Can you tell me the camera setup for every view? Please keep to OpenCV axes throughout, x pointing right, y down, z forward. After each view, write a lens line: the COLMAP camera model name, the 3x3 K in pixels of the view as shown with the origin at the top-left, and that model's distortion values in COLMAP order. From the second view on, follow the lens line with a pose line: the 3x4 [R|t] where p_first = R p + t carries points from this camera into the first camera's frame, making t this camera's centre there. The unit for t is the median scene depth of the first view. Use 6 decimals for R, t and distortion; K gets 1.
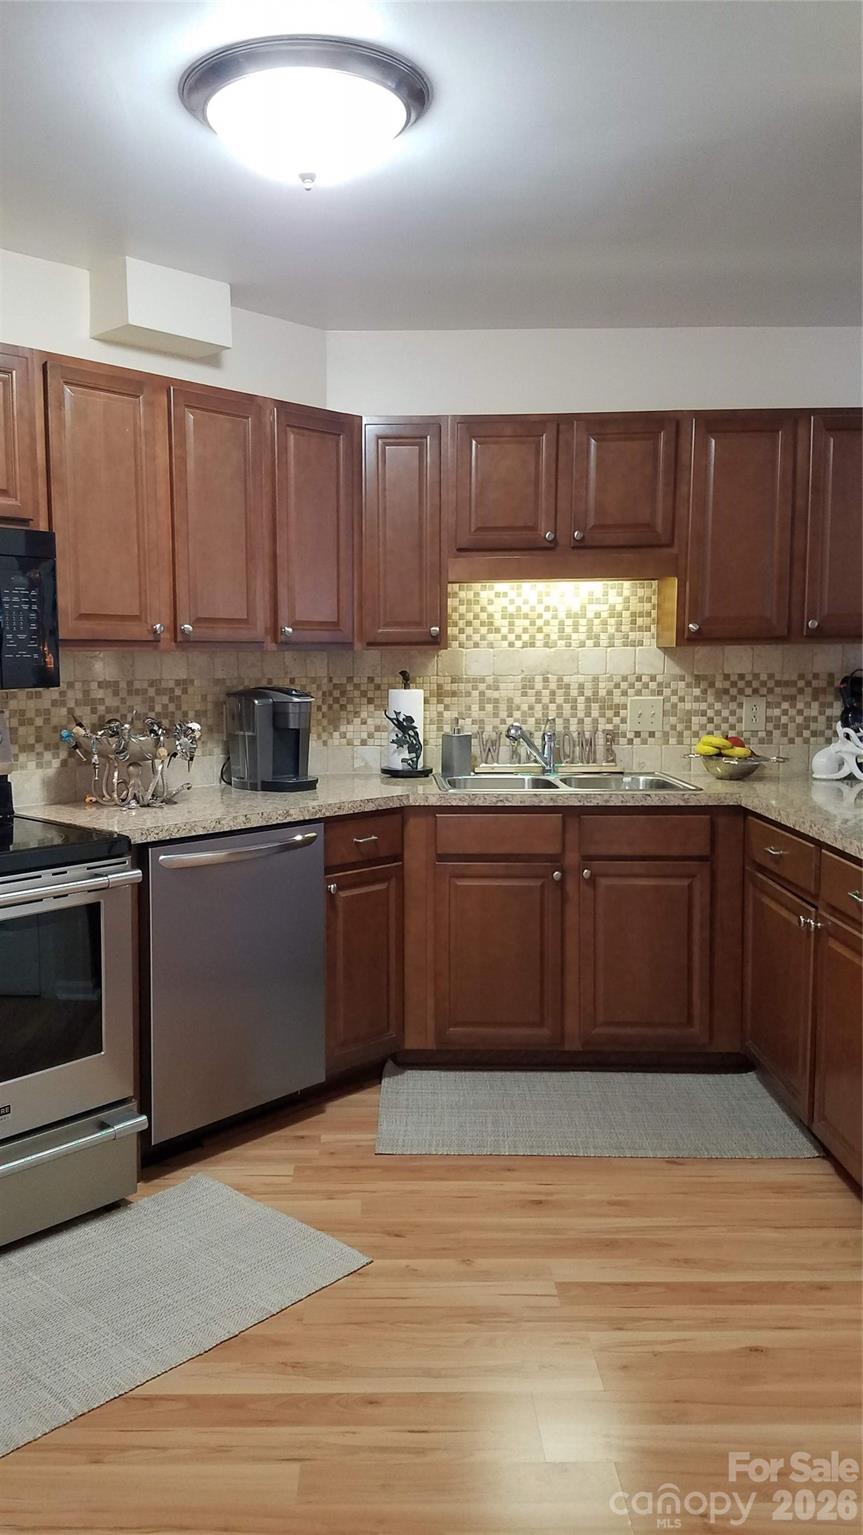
lens RADIAL K [[1208.8, 0, 431.5], [0, 1208.8, 767.5], [0, 0, 1]] dist [0.268062, -0.525773]
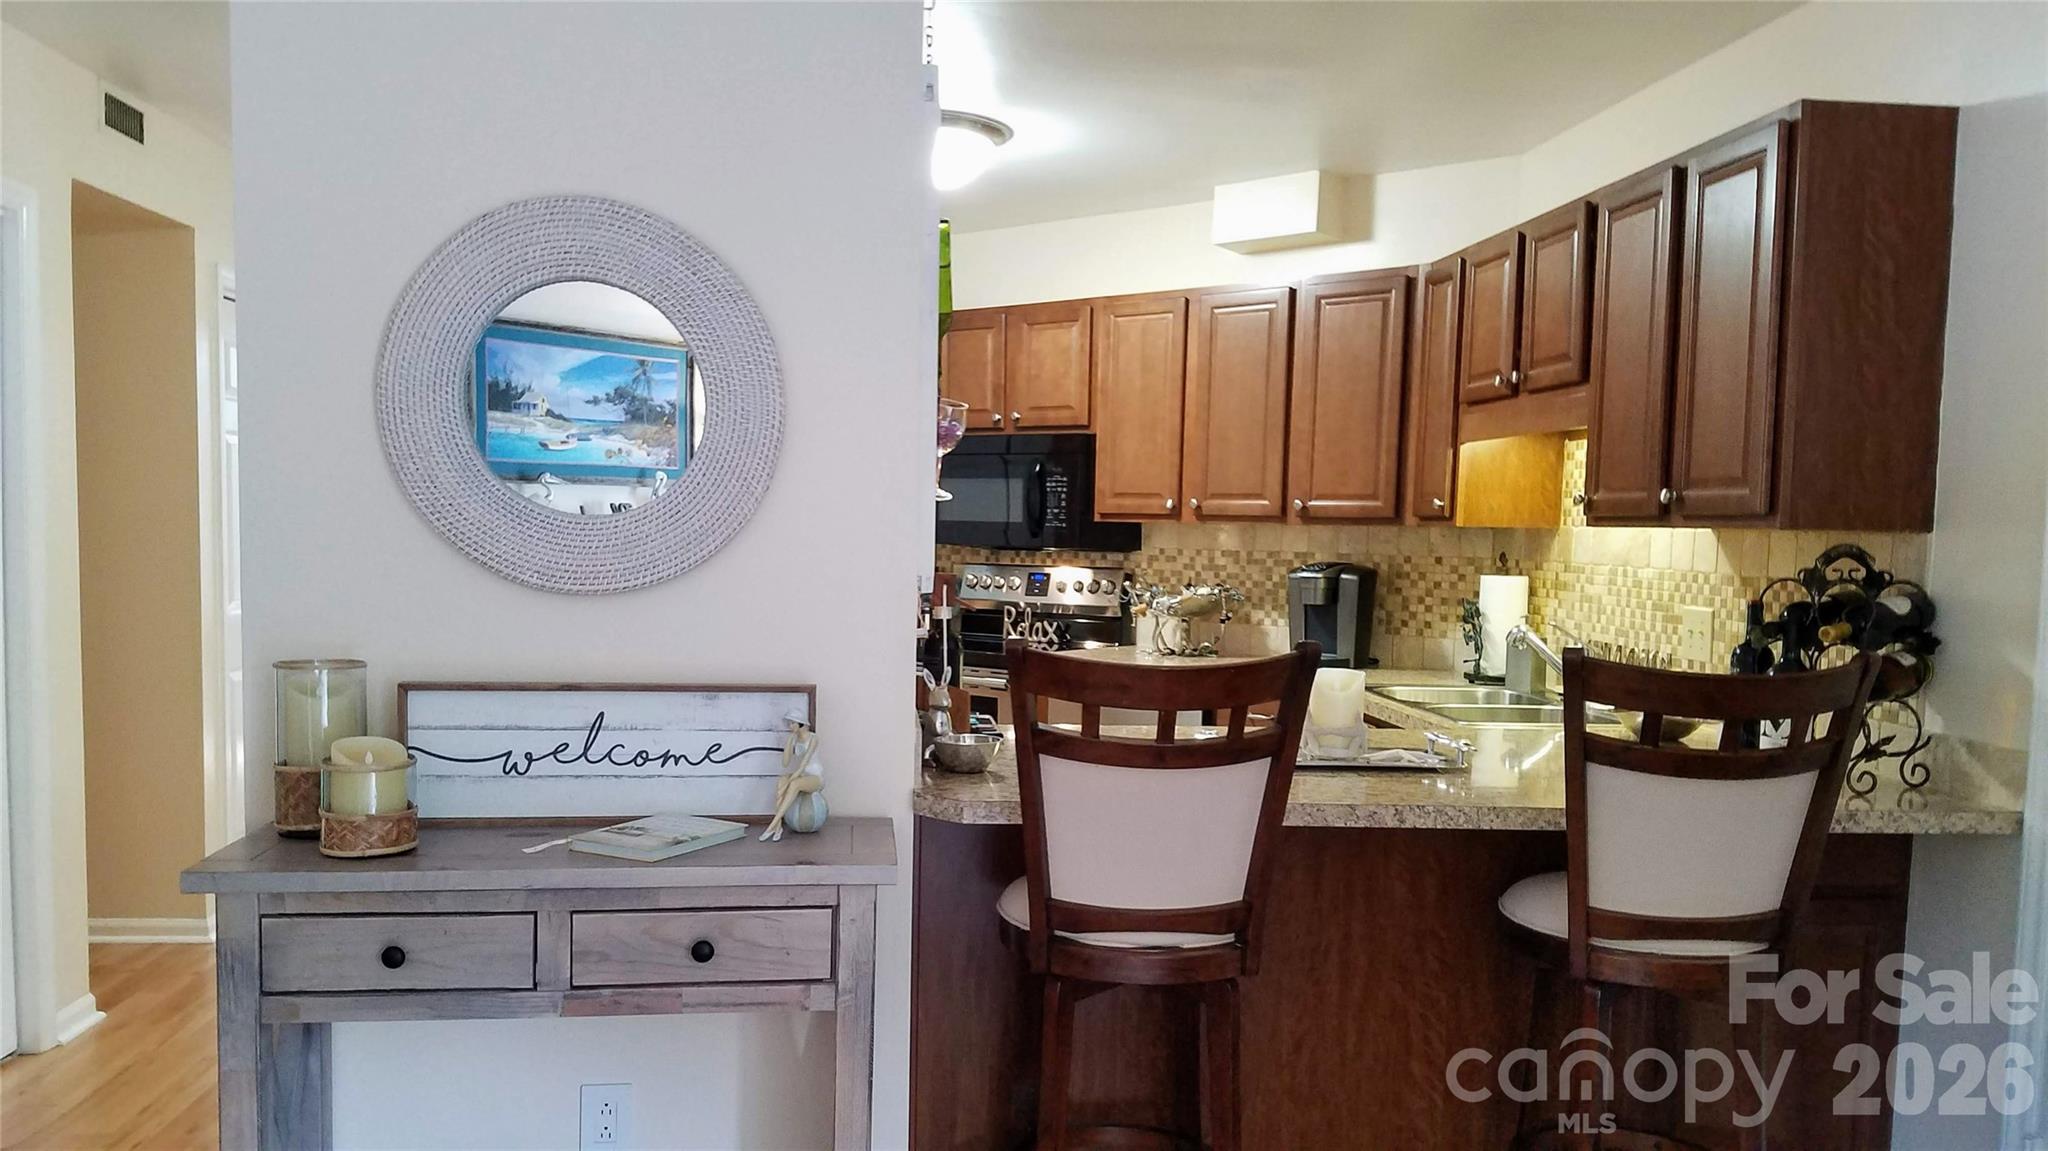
lens RADIAL K [[1558.1, 0, 1027.0], [0, 1558.1, 622.8], [0, 0, 1]] dist [0.240918, -0.001115]
pose [[0.099627, 0.076838, -0.992054, 1.122135], [-0.113744, 0.991358, 0.065362, -0.074866], [0.988502, 0.106328, 0.107506, 0.645396]]
